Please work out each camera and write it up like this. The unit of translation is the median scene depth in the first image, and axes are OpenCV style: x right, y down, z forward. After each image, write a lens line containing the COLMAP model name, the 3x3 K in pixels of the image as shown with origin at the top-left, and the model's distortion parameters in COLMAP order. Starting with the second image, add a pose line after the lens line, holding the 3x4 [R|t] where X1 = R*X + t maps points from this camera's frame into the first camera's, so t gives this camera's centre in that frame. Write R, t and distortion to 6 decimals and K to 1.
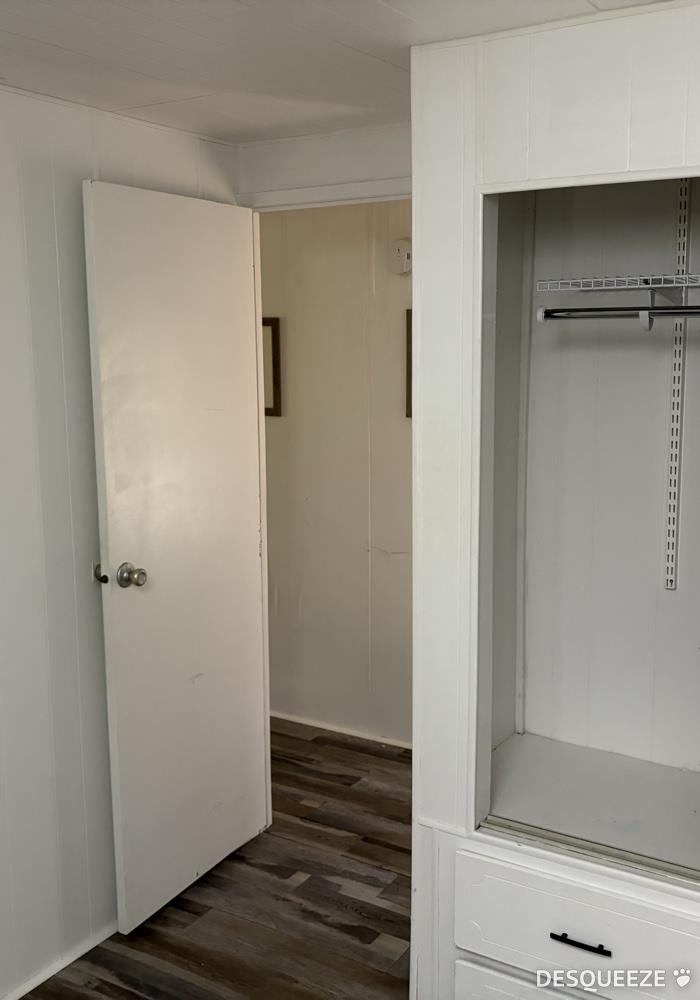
lens RADIAL K [[991.5, 0, 348.0], [0, 991.5, 498.4], [0, 0, 1]] dist [0.034751, 0.000000]
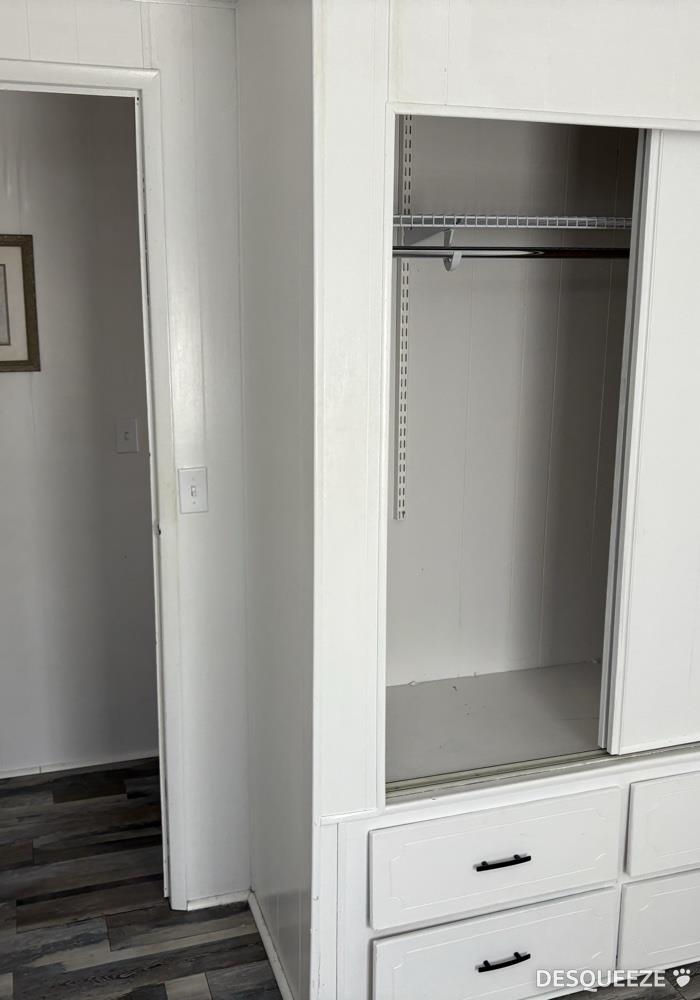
lens RADIAL K [[991.5, 0, 348.6], [0, 991.5, 500.9], [0, 0, 1]] dist [0.034751, 0.000000]
pose [[0.653825, -0.165579, 0.738306, -0.400555], [0.118546, 0.986129, 0.116177, -0.047718], [-0.747301, 0.011564, 0.664385, 0.290578]]
